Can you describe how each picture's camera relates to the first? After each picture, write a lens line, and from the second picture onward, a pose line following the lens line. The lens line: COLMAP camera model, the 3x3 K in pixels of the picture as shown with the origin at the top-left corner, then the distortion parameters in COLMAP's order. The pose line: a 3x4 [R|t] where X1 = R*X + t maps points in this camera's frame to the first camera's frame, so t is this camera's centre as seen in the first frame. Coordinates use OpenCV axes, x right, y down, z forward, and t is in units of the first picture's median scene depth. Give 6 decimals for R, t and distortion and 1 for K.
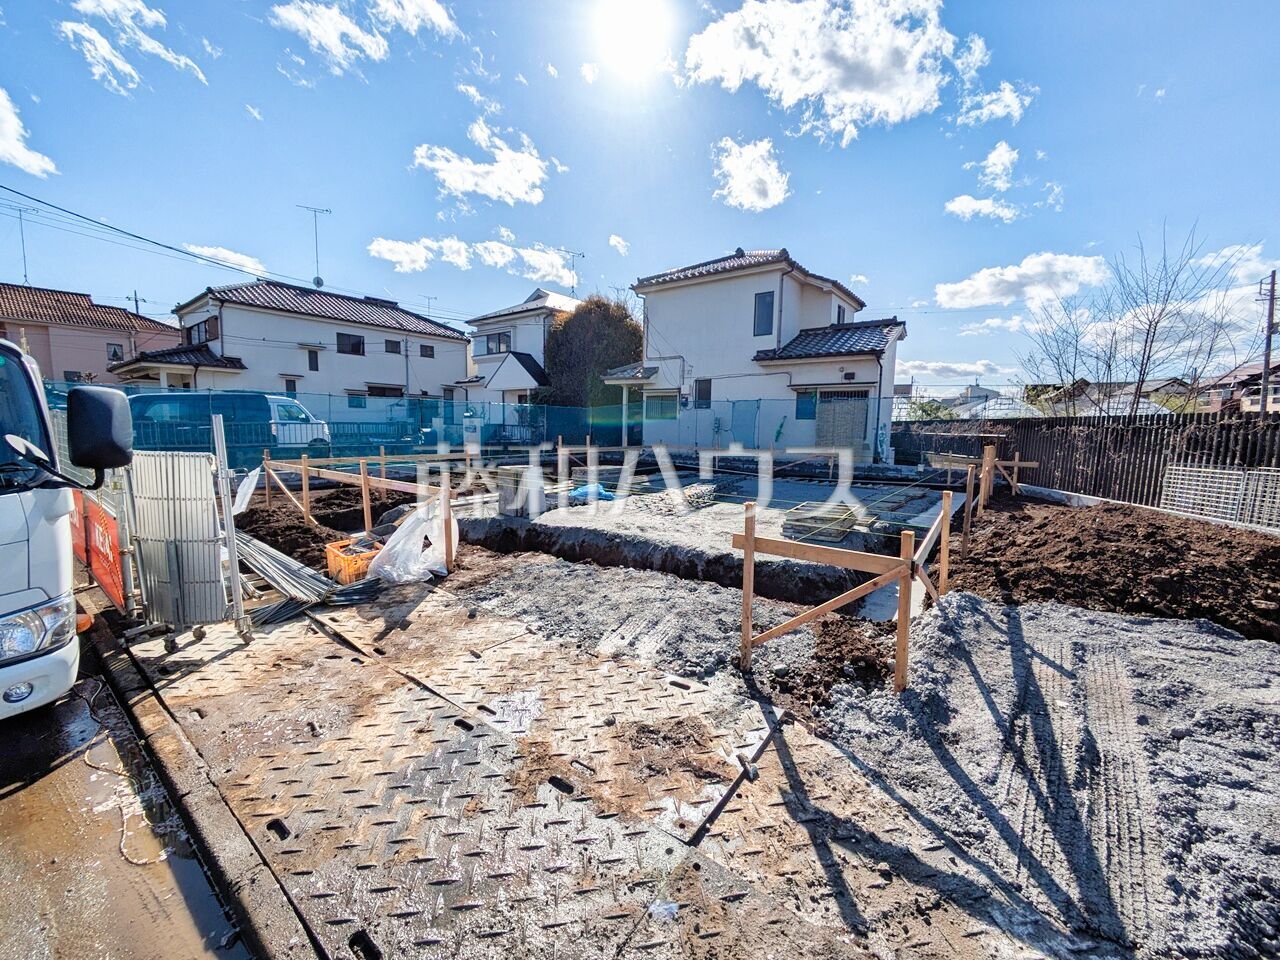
lens RADIAL K [[510.0, 0, 644.7], [0, 510.0, 482.0], [0, 0, 1]] dist [-0.008362, 0.001953]
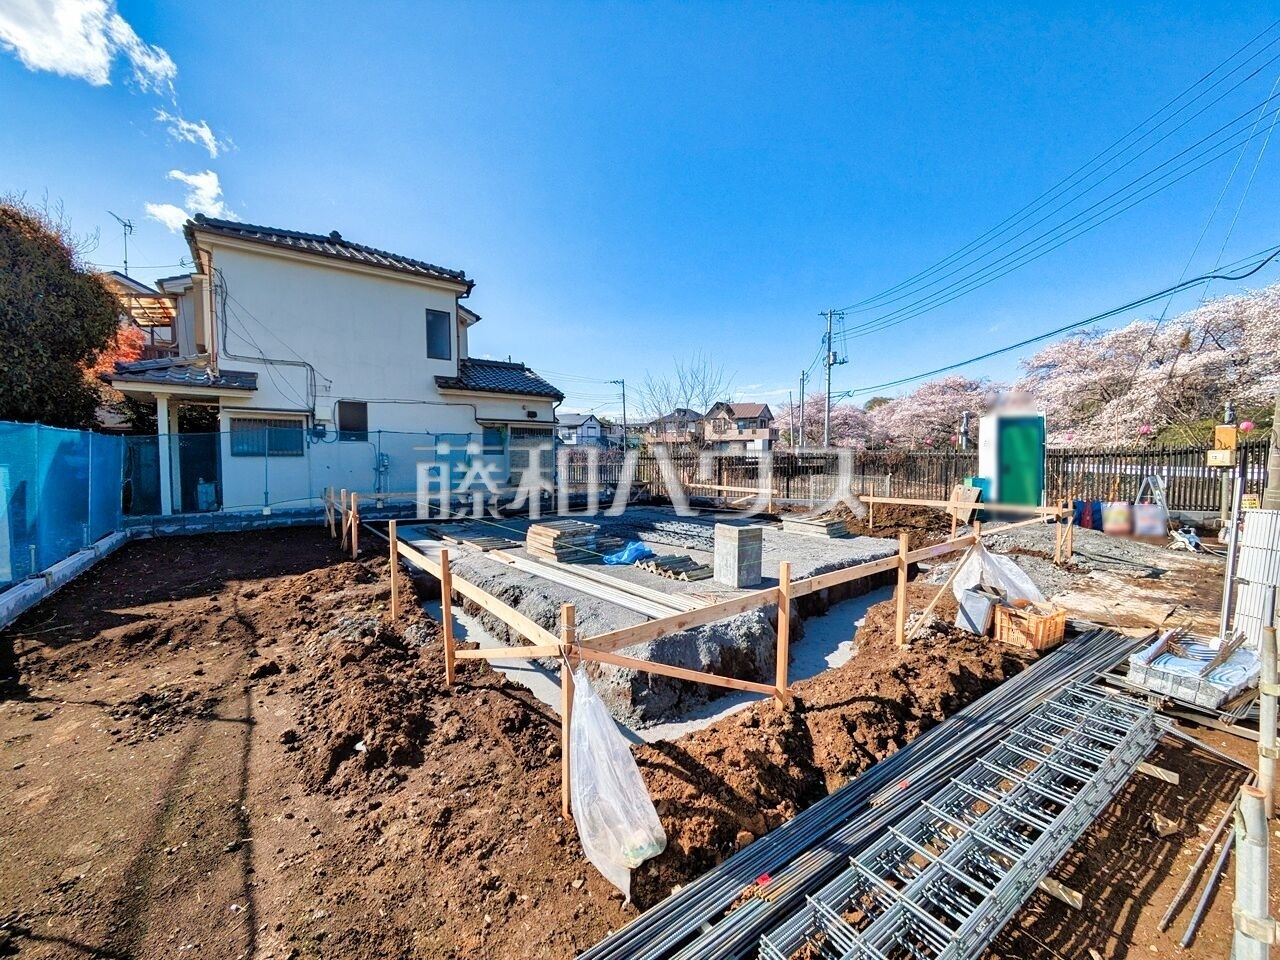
lens RADIAL K [[510.0, 0, 642.0], [0, 510.0, 465.8], [0, 0, 1]] dist [-0.008362, 0.001953]
pose [[0.254388, -0.036135, 0.966427, -0.327547], [0.117609, 0.993041, 0.006173, -0.045696], [-0.959924, 0.112091, 0.256868, 0.294296]]
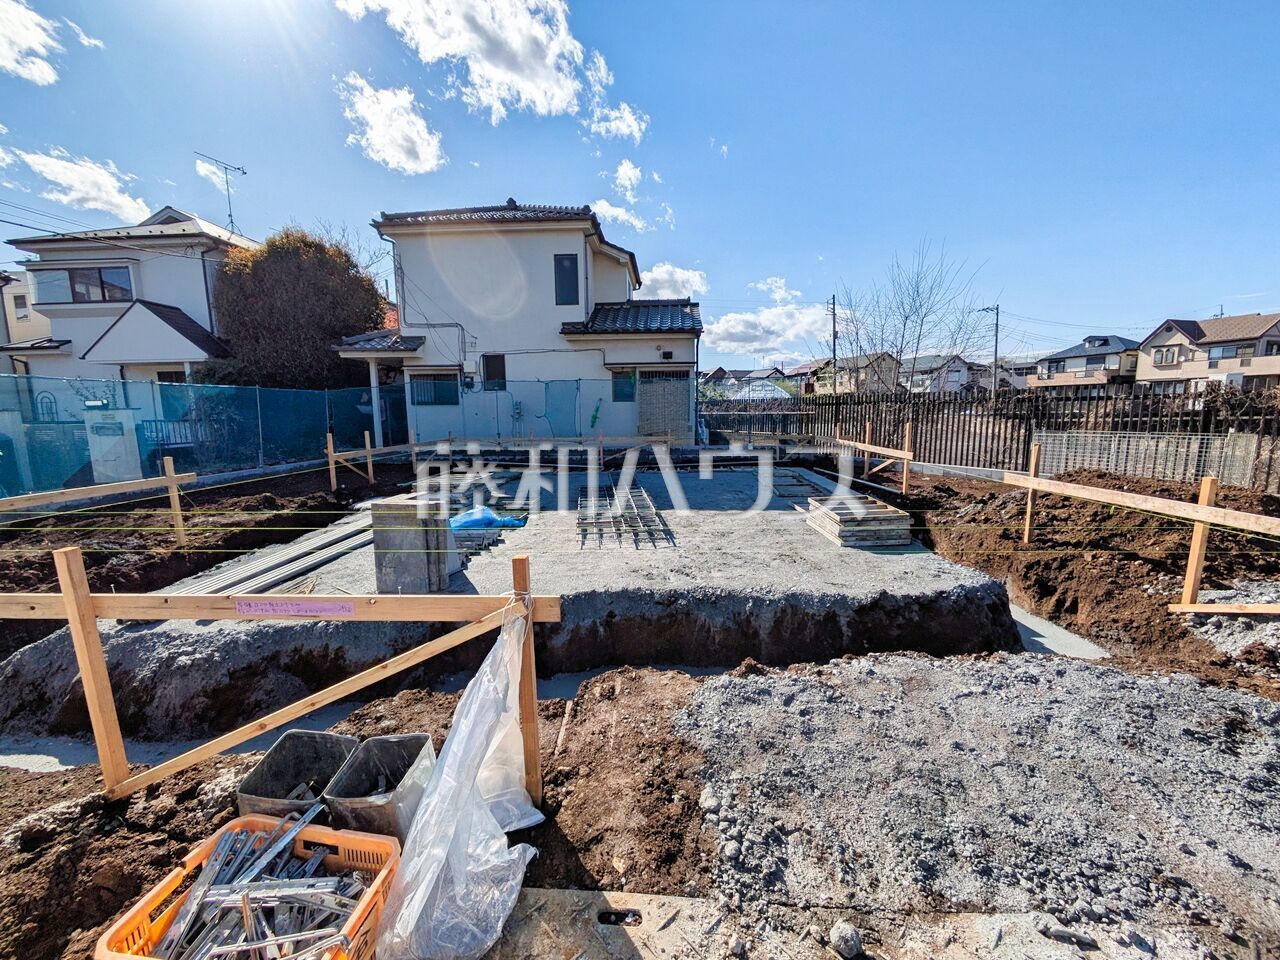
lens RADIAL K [[510.0, 0, 640.0], [0, 510.0, 500.9], [0, 0, 1]] dist [-0.008362, 0.001953]
pose [[0.822754, -0.123115, 0.554903, -0.117879], [0.087449, 0.992055, 0.090445, -0.015274], [-0.561630, -0.025888, 0.826984, 0.128713]]
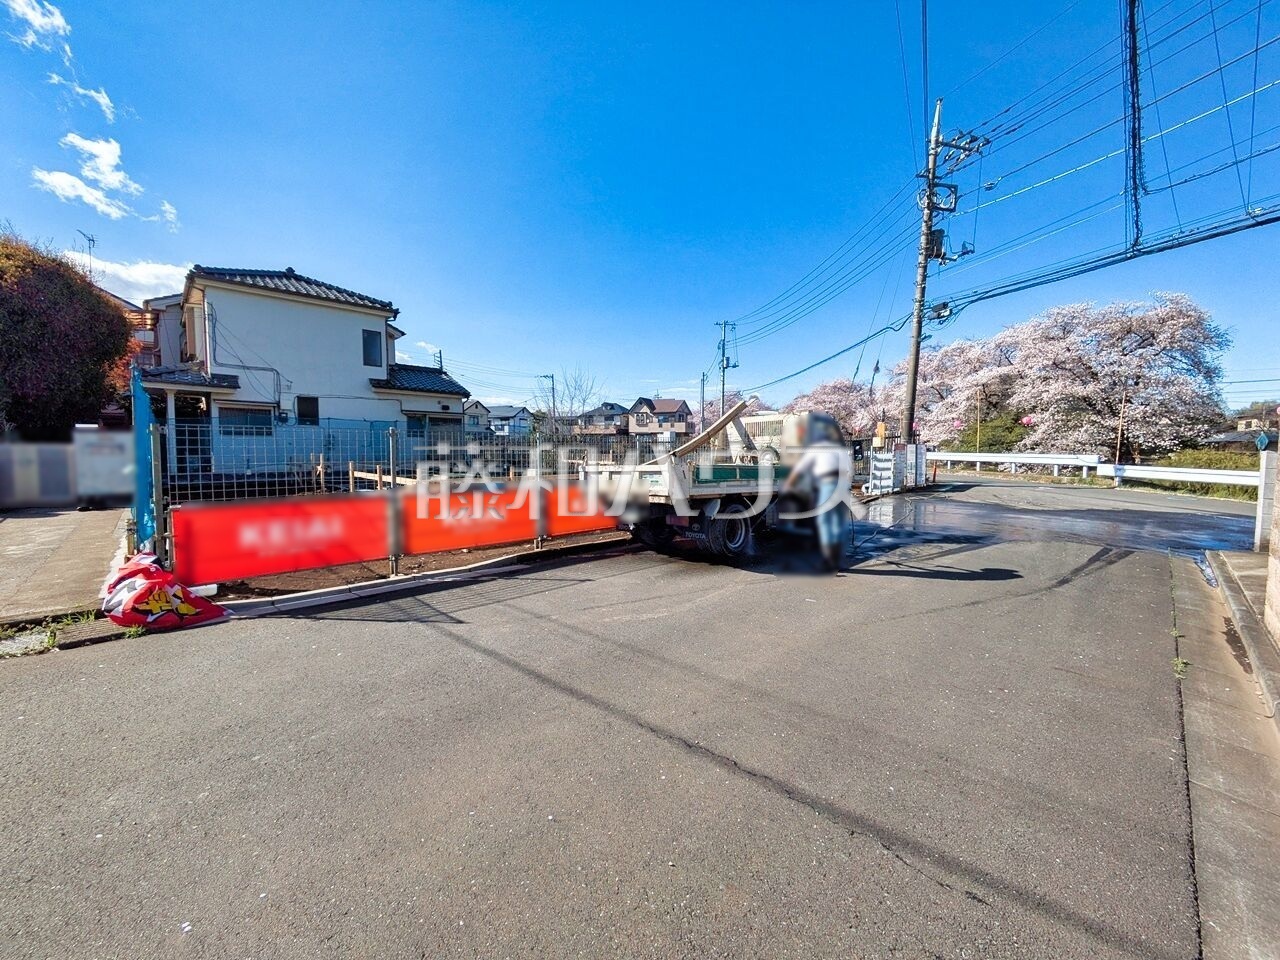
lens RADIAL K [[510.0, 0, 648.4], [0, 510.0, 470.4], [0, 0, 1]] dist [-0.008362, 0.001953]
pose [[0.134684, -0.057087, 0.989243, -0.542546], [0.111171, 0.992907, 0.042163, -0.016313], [-0.984633, 0.104296, 0.140075, 0.144346]]
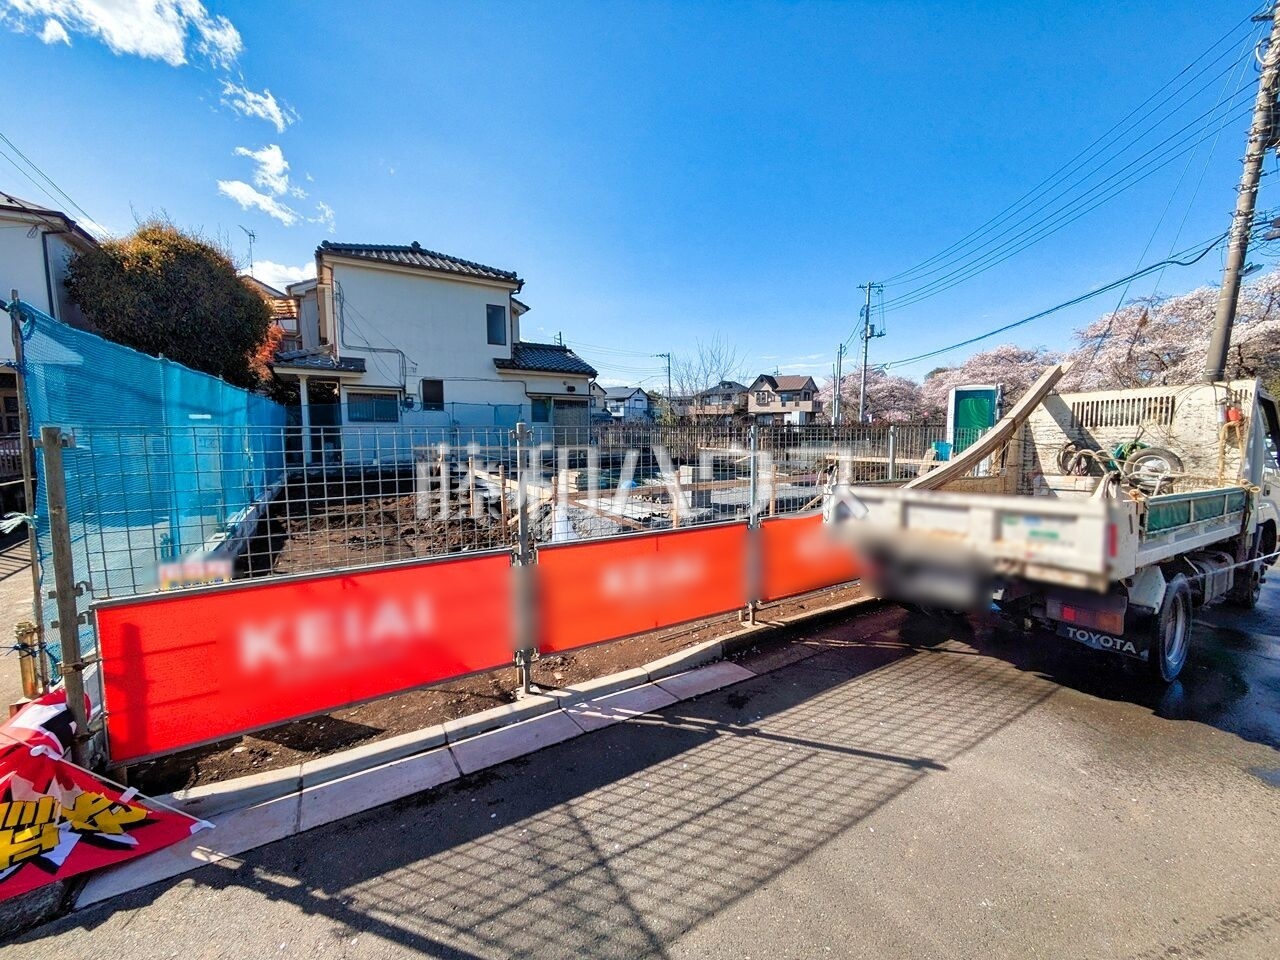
lens RADIAL K [[510.0, 0, 639.9], [0, 510.0, 464.6], [0, 0, 1]] dist [-0.008362, 0.001953]
pose [[0.354651, -0.081757, 0.931417, -0.429857], [0.111122, 0.992795, 0.044833, -0.031617], [-0.928372, 0.087601, 0.361181, 0.221613]]
